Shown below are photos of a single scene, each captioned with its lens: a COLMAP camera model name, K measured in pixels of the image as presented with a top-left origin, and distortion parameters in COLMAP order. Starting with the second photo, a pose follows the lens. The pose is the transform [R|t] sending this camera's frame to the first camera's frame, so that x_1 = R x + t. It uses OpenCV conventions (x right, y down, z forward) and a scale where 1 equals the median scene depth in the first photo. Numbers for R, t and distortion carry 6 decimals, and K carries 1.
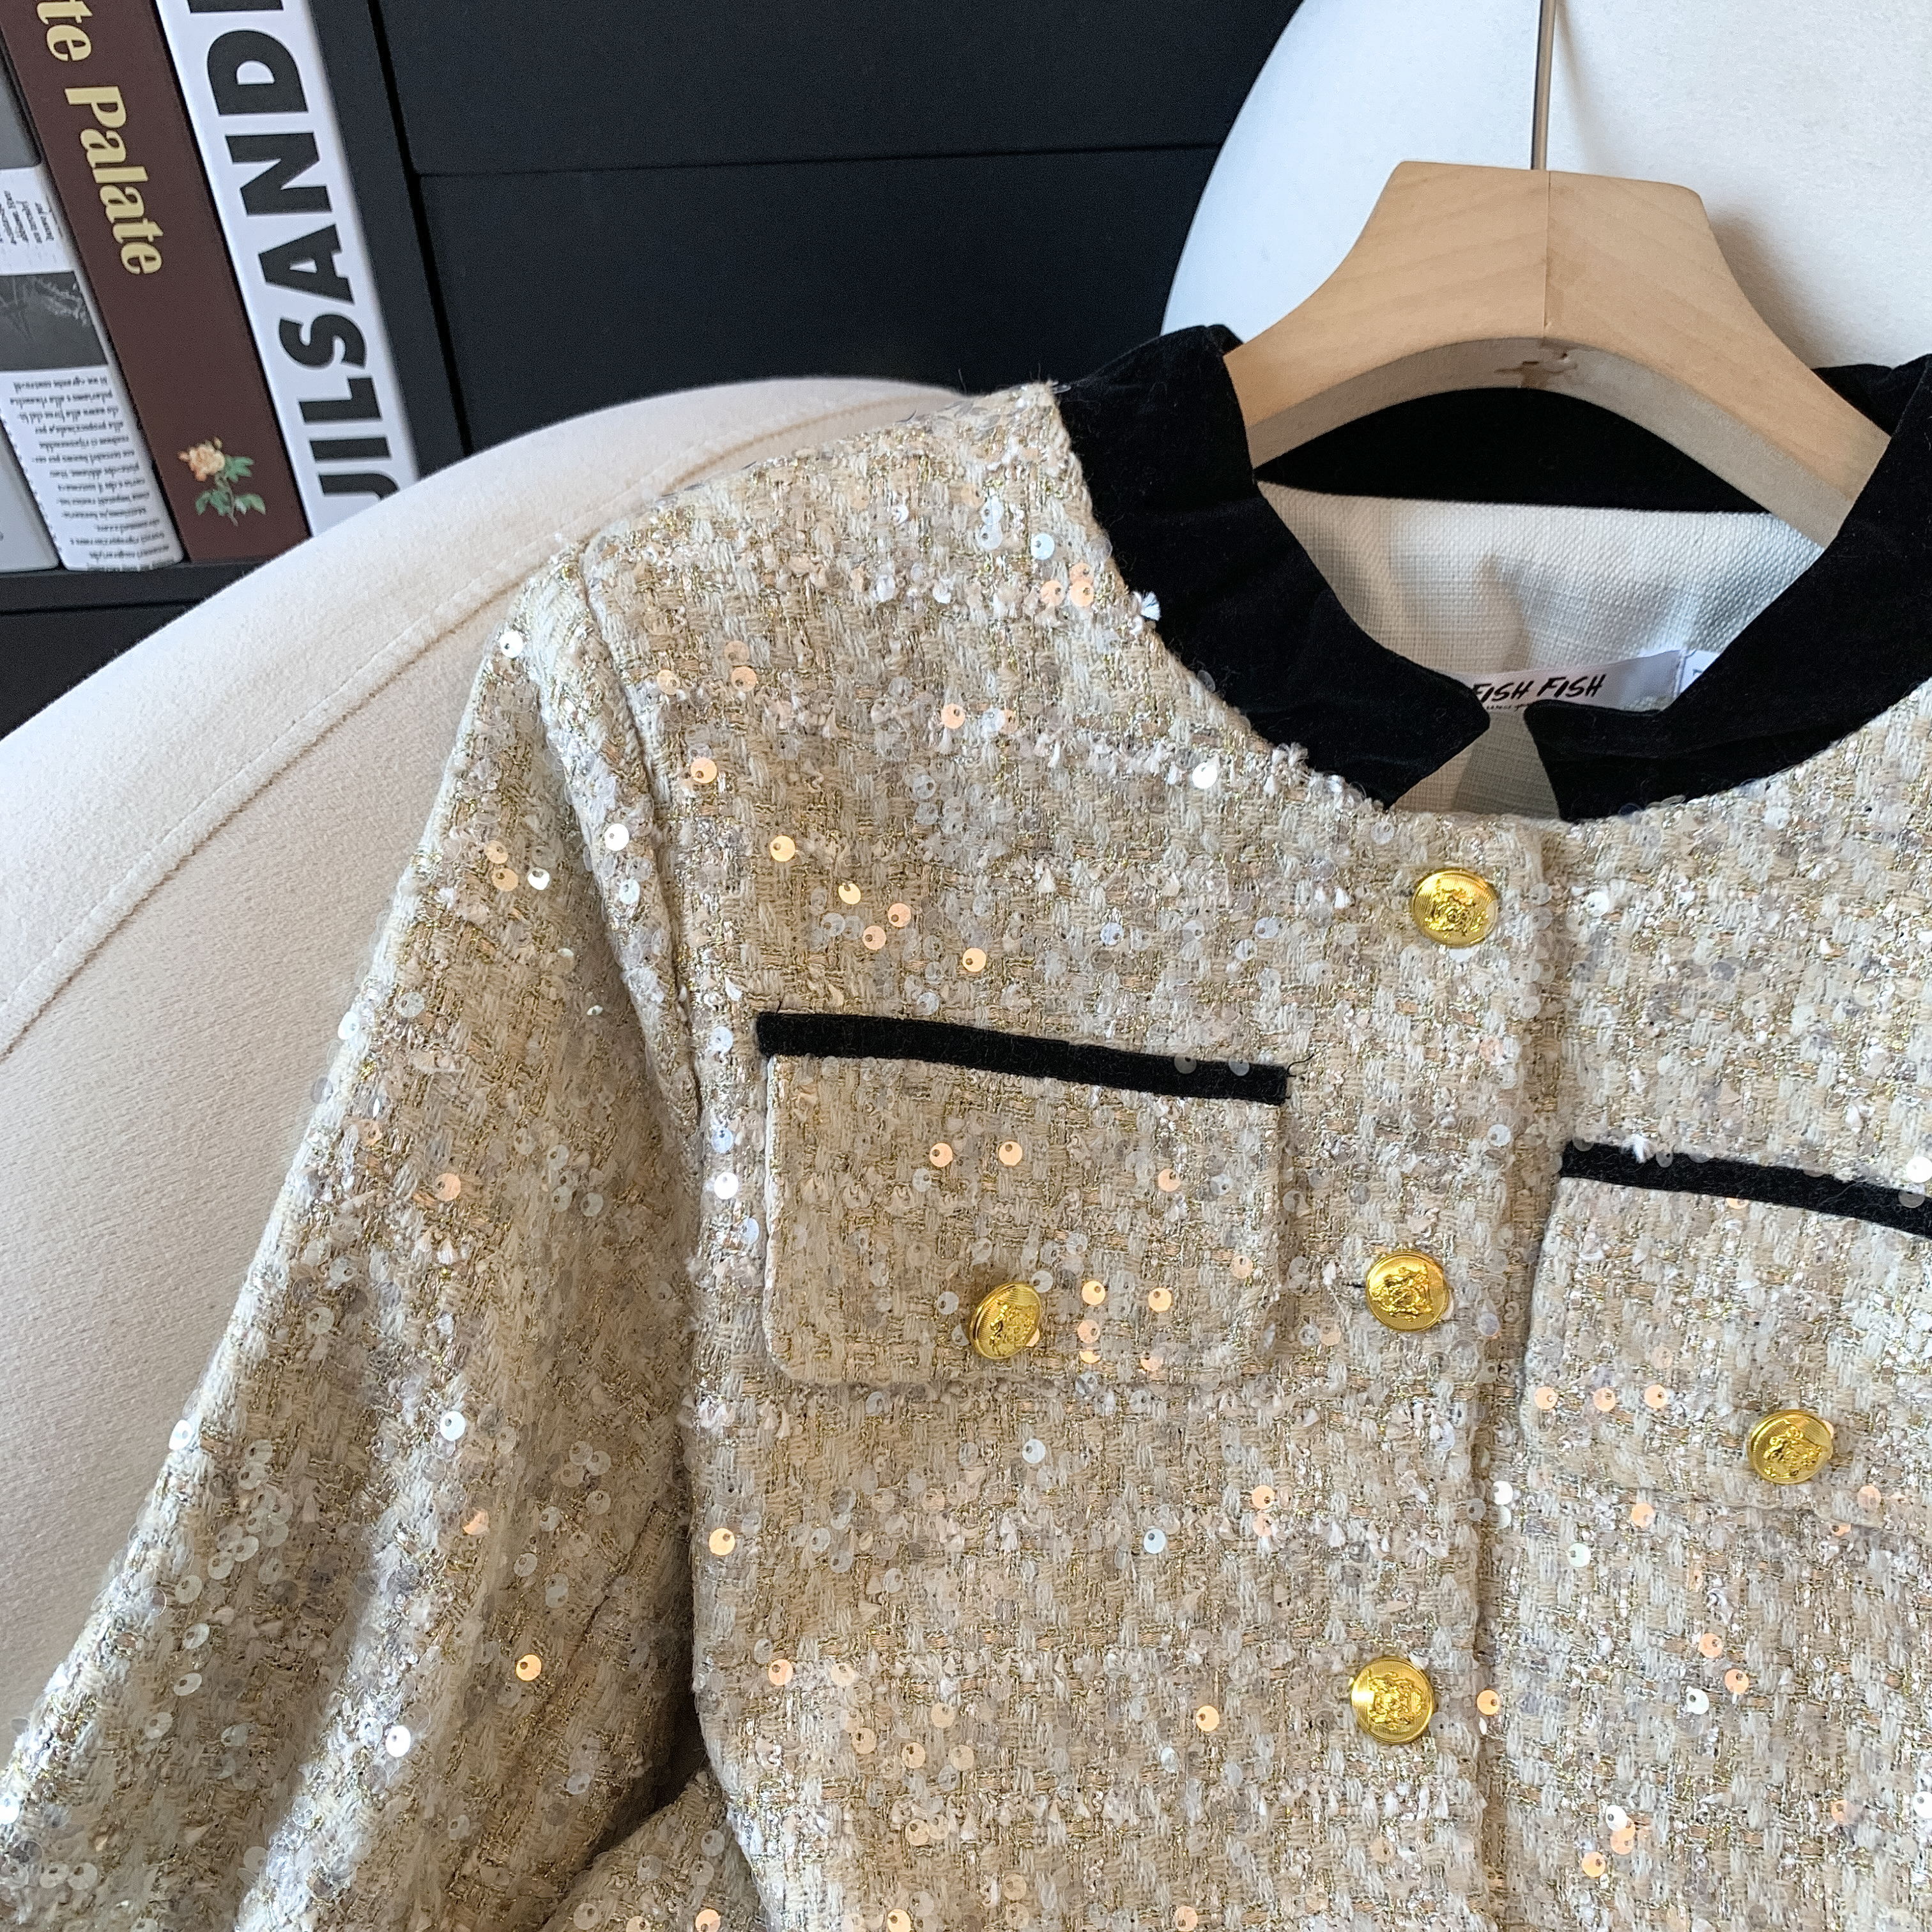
lens RADIAL K [[1933.4, 0, 966.0], [0, 1933.4, 966.0], [0, 0, 1]] dist [0.073677, -0.157967]
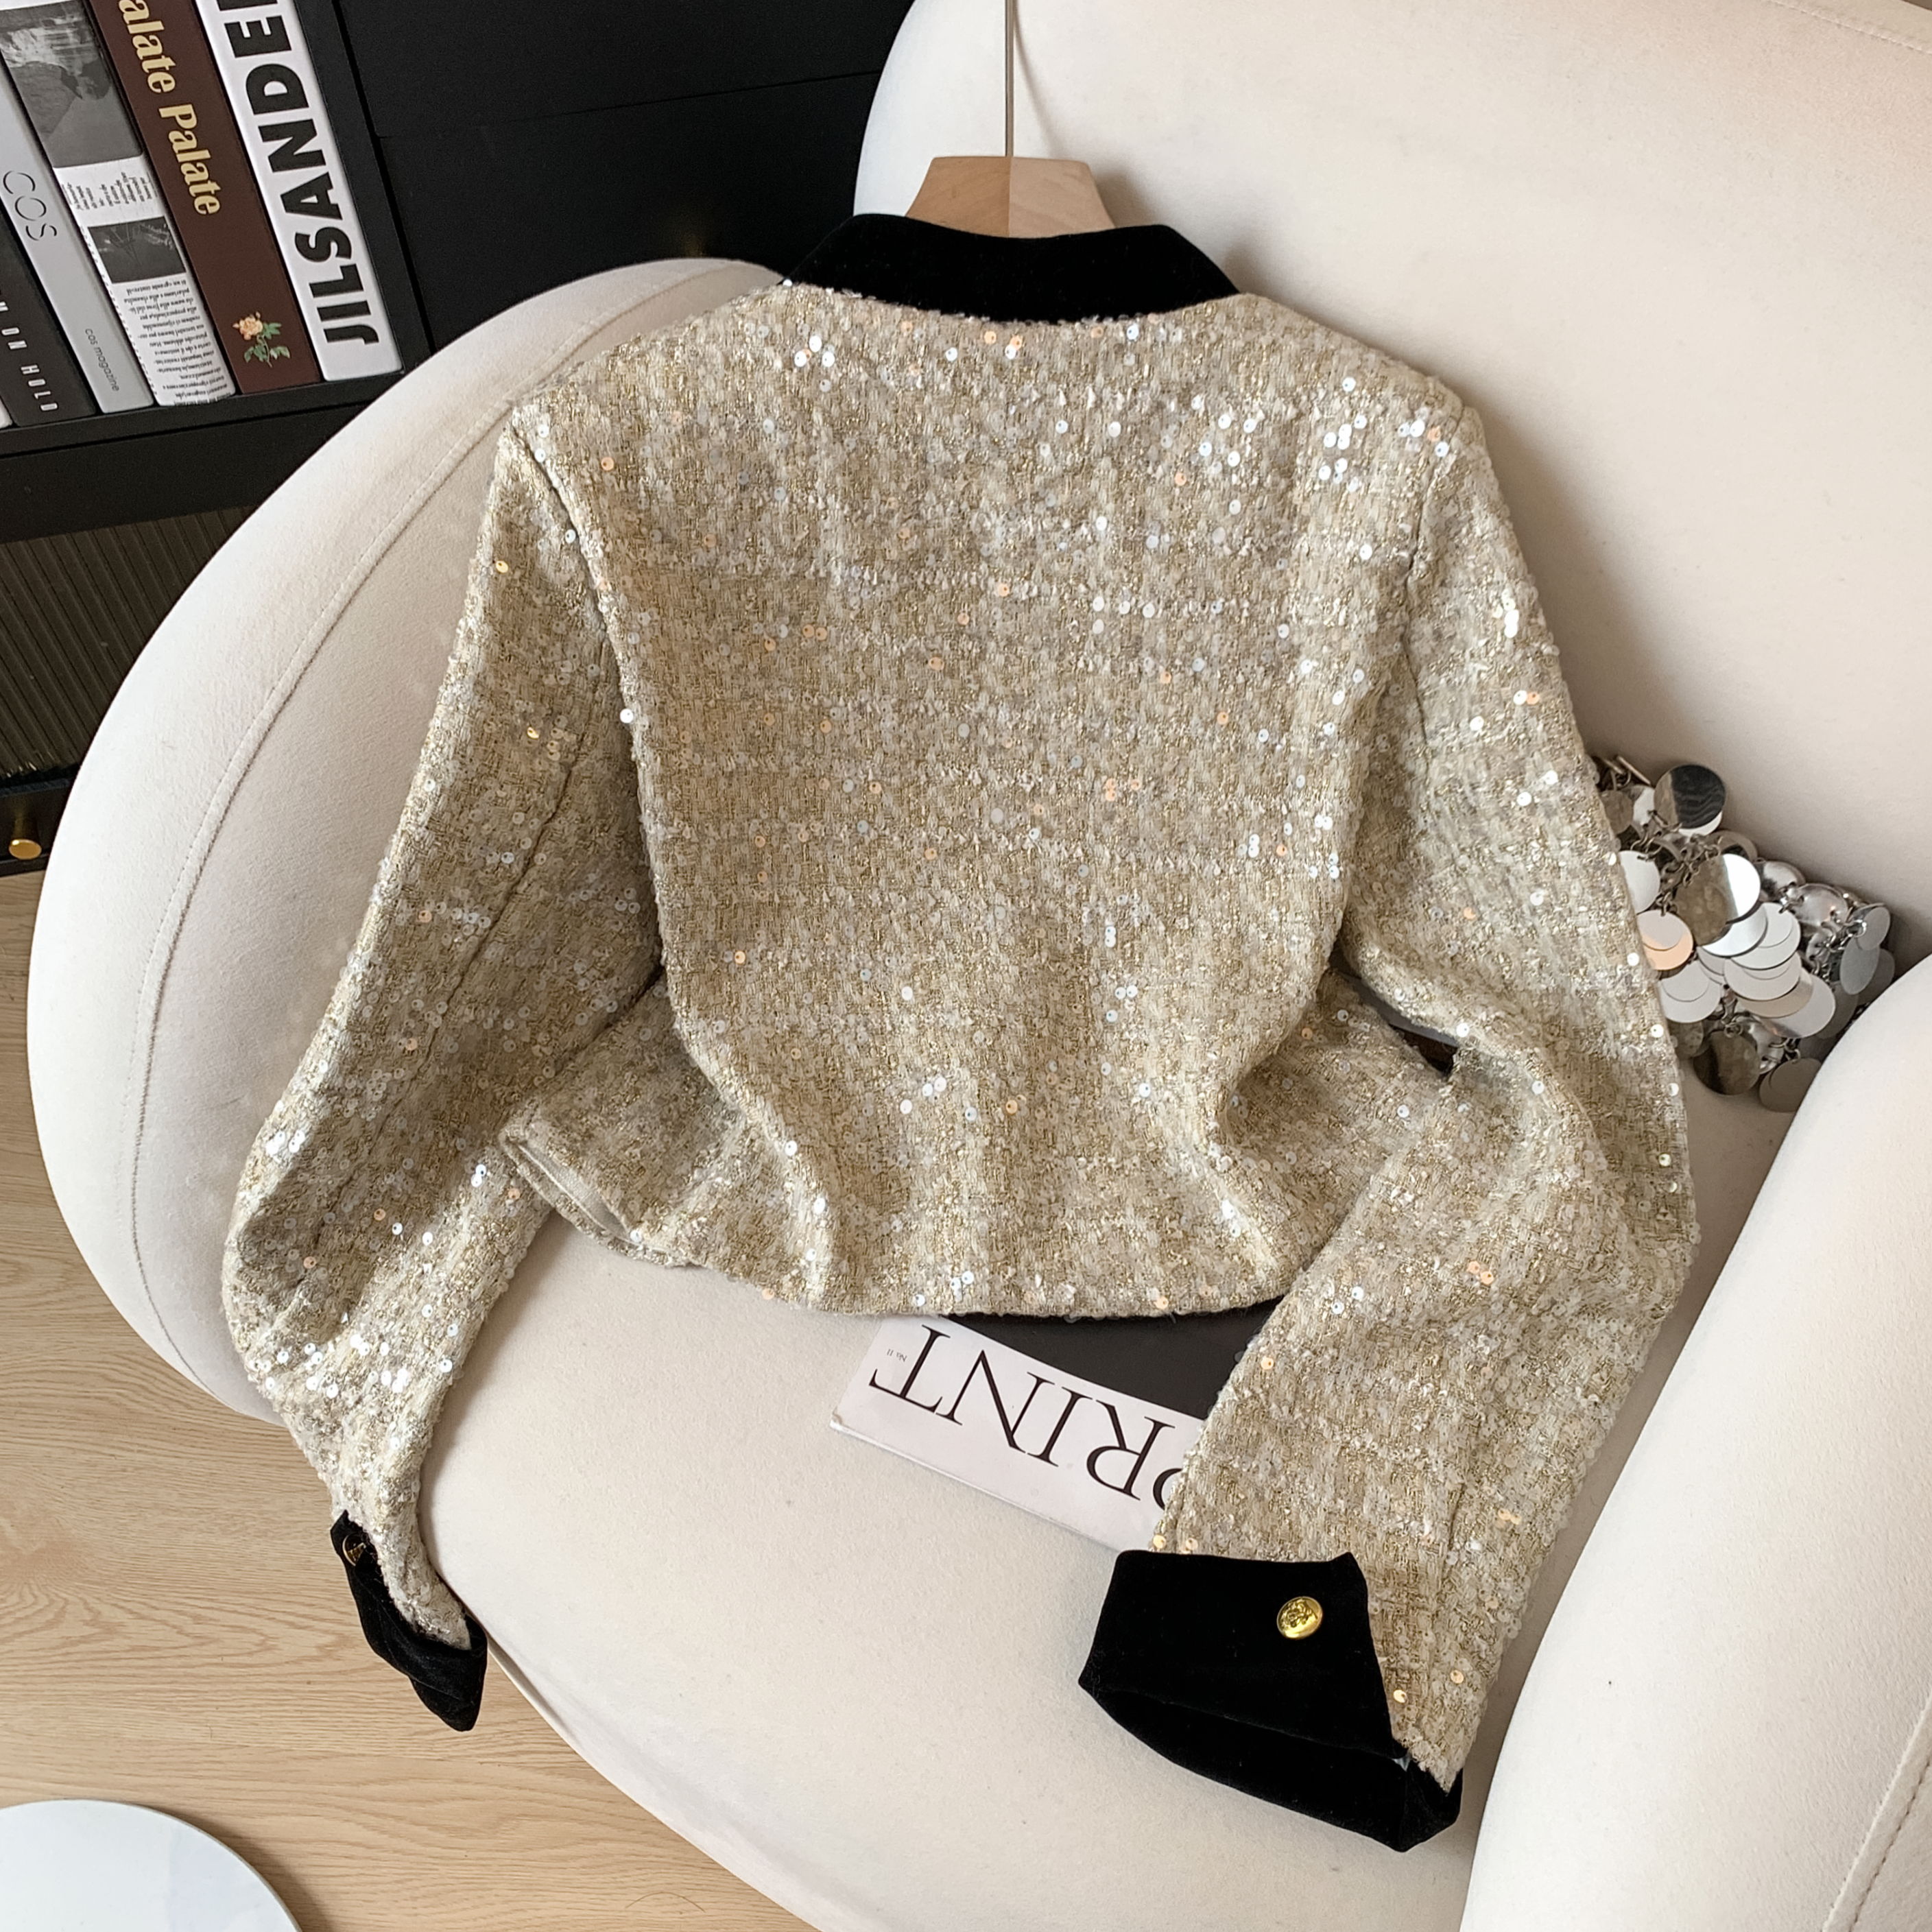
lens RADIAL K [[1933.4, 0, 966.0], [0, 1933.4, 966.0], [0, 0, 1]] dist [0.073677, -0.157967]
pose [[0.994281, -0.096736, 0.045245, 0.052799], [0.089372, 0.985630, 0.143337, 0.068172], [-0.058461, -0.138474, 0.988639, -0.634586]]
